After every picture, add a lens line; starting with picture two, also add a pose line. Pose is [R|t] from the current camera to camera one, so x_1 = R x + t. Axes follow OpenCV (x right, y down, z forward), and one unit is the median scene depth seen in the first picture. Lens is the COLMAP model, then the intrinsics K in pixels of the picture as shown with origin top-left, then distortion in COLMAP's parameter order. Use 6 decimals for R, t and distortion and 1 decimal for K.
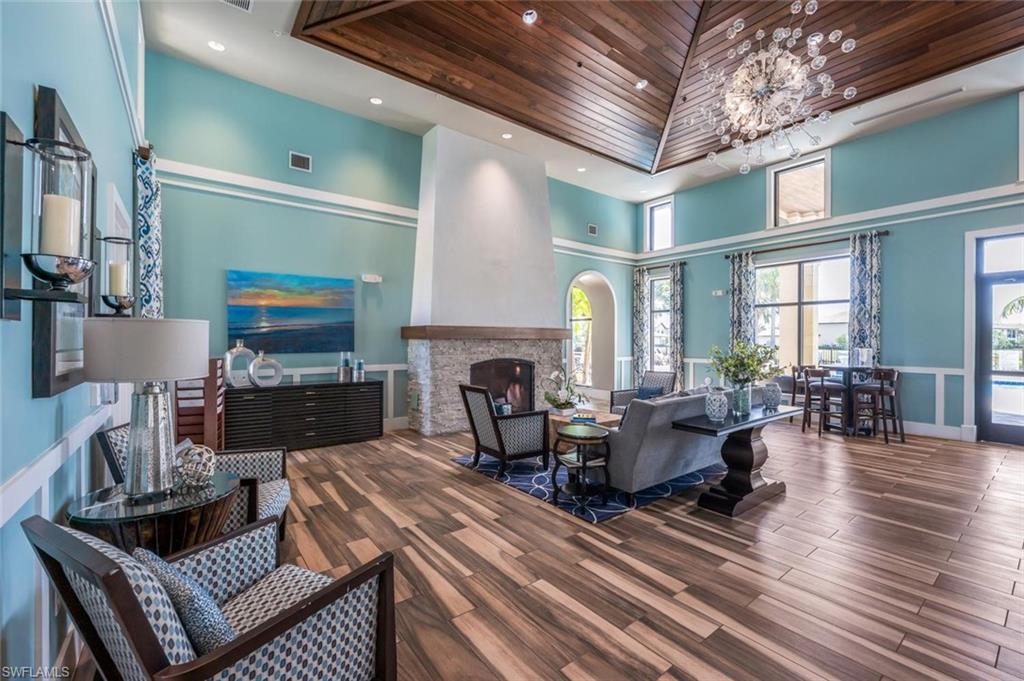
lens RADIAL K [[409.2, 0, 517.8], [0, 409.2, 339.8], [0, 0, 1]] dist [0.000131, 0.000094]
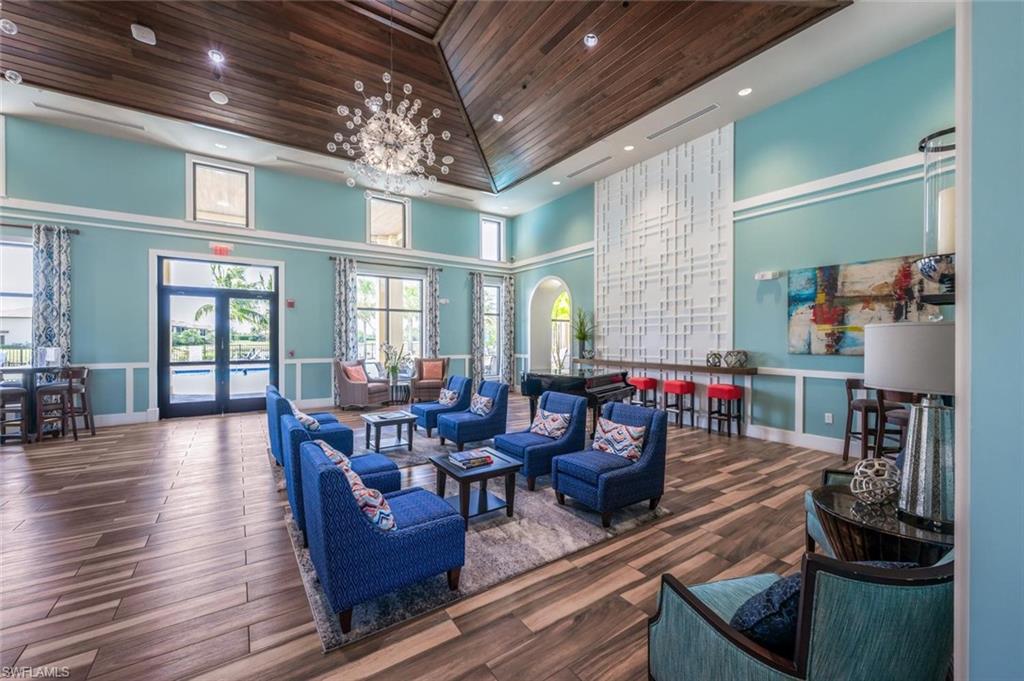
lens RADIAL K [[409.2, 0, 517.8], [0, 409.2, 341.8], [0, 0, 1]] dist [0.000131, 0.000094]
pose [[0.049705, -0.009404, 0.998720, -0.052498], [-0.002552, 0.999951, 0.009543, -0.003908], [-0.998761, -0.003023, 0.049678, -0.135664]]
